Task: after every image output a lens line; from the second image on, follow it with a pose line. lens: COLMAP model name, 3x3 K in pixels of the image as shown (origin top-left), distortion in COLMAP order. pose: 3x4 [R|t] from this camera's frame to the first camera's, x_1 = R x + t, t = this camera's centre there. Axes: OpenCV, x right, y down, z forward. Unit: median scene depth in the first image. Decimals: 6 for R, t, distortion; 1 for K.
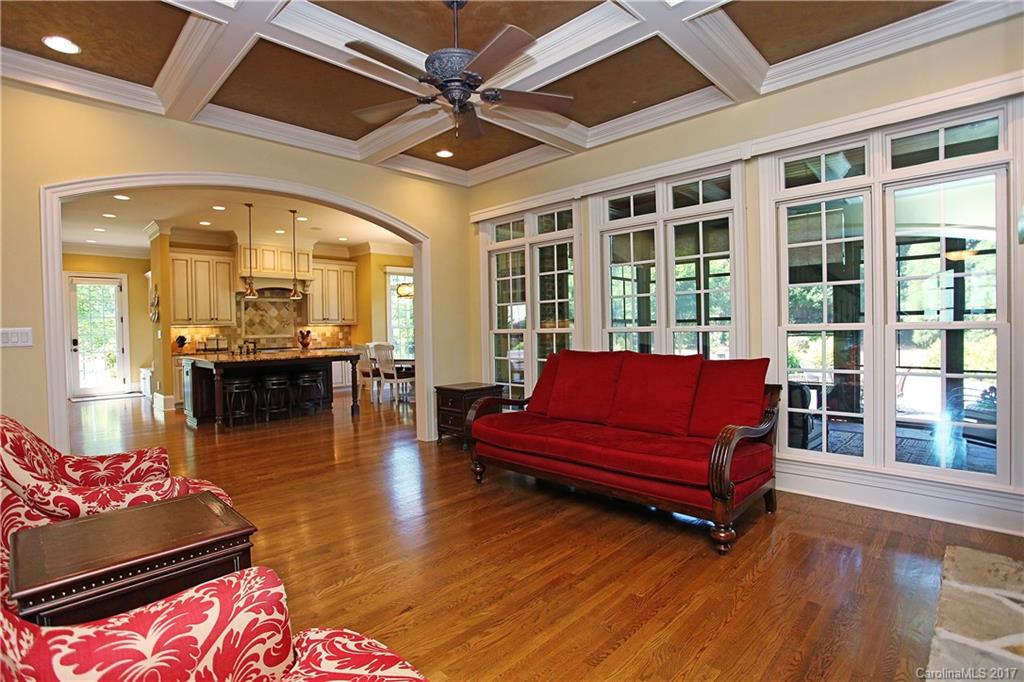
lens RADIAL K [[497.7, 0, 507.3], [0, 497.7, 339.1], [0, 0, 1]] dist [-0.034789, 0.000410]
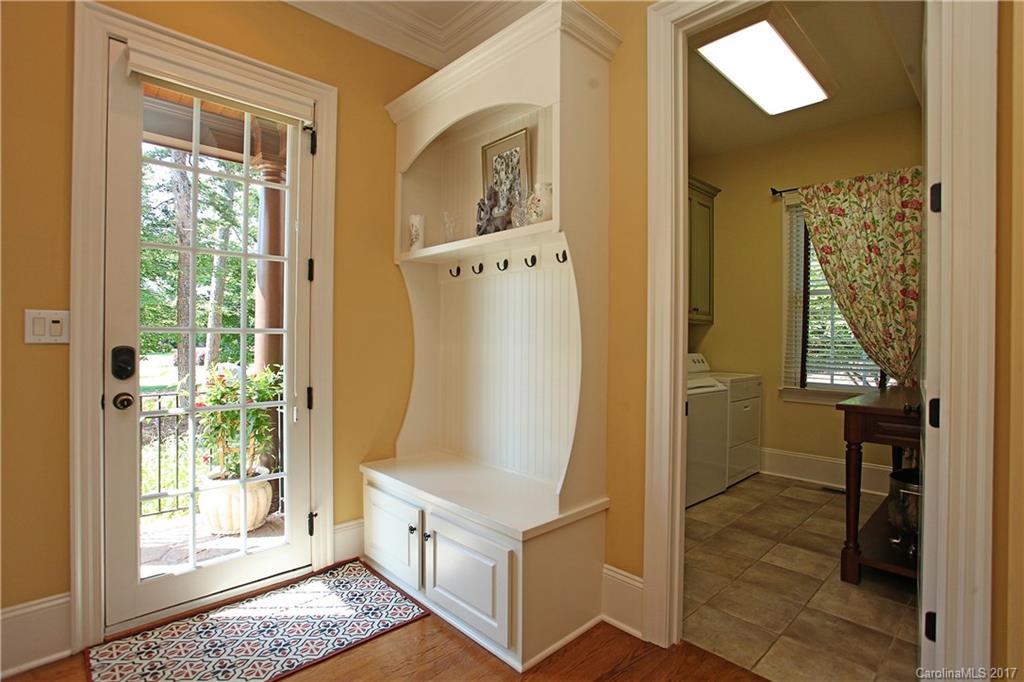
lens RADIAL K [[497.7, 0, 507.3], [0, 497.7, 339.1], [0, 0, 1]] dist [-0.034789, 0.000410]
pose [[0.999160, 0.027835, -0.030083, -0.755871], [-0.028426, 0.999407, -0.019416, -0.003322], [0.029524, 0.020255, 0.999359, 0.833899]]
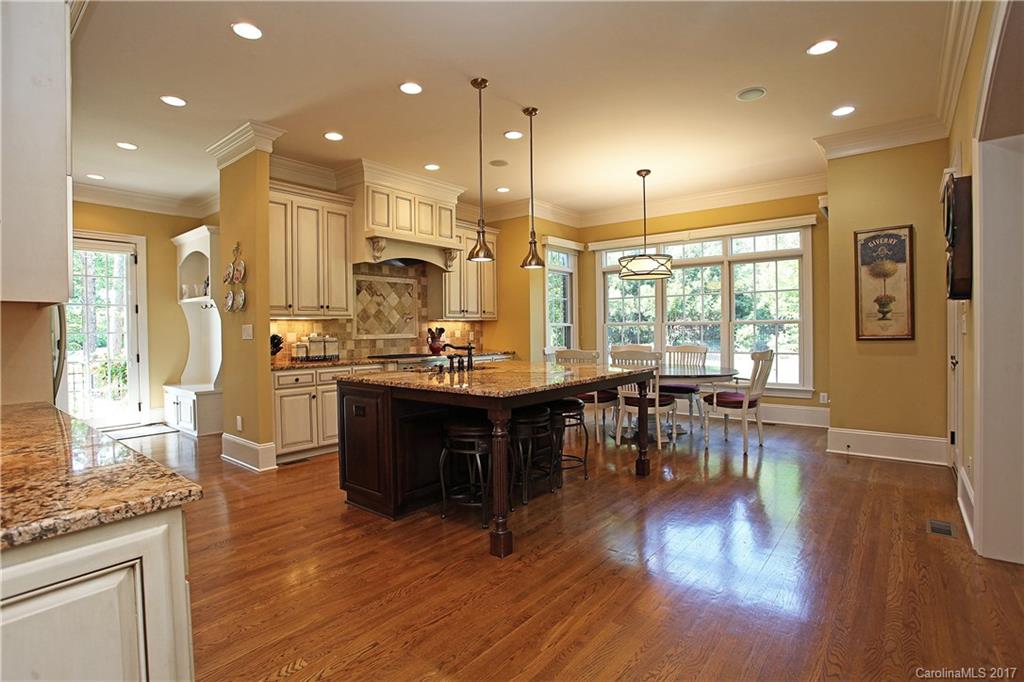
lens RADIAL K [[497.7, 0, 507.3], [0, 497.7, 339.1], [0, 0, 1]] dist [-0.034789, 0.000410]
pose [[0.995711, 0.005086, 0.092379, -0.417049], [-0.004804, 0.999983, -0.003274, -0.001124], [-0.092394, 0.002816, 0.995719, 0.369637]]
